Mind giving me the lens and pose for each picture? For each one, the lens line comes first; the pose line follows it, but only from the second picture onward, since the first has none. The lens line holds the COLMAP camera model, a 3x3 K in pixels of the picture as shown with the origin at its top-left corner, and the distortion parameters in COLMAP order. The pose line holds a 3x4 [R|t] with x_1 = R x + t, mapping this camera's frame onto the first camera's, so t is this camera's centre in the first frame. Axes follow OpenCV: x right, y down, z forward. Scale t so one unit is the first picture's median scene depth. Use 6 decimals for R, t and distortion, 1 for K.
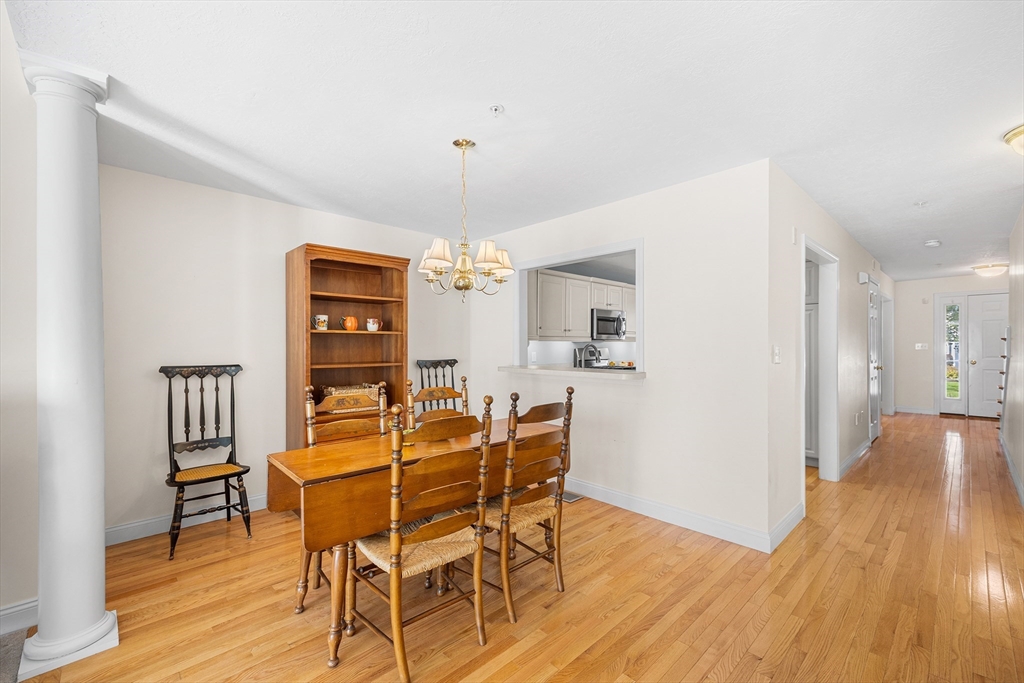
lens RADIAL K [[435.7, 0, 530.1], [0, 435.7, 345.3], [0, 0, 1]] dist [0.027228, 0.000254]
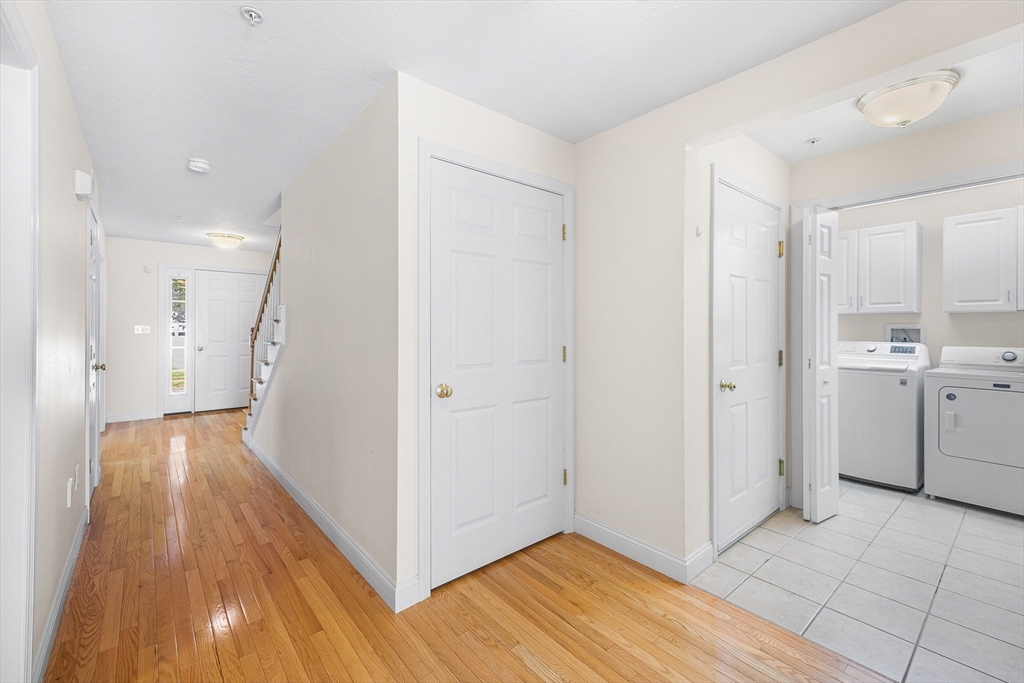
lens RADIAL K [[433.4, 0, 510.3], [0, 433.4, 333.1], [0, 0, 1]] dist [0.017938, 0.000179]
pose [[0.095735, -0.004610, 0.995396, 0.216512], [-0.006146, 0.999967, 0.005222, 0.000703], [-0.995388, -0.006617, 0.095704, 0.330721]]
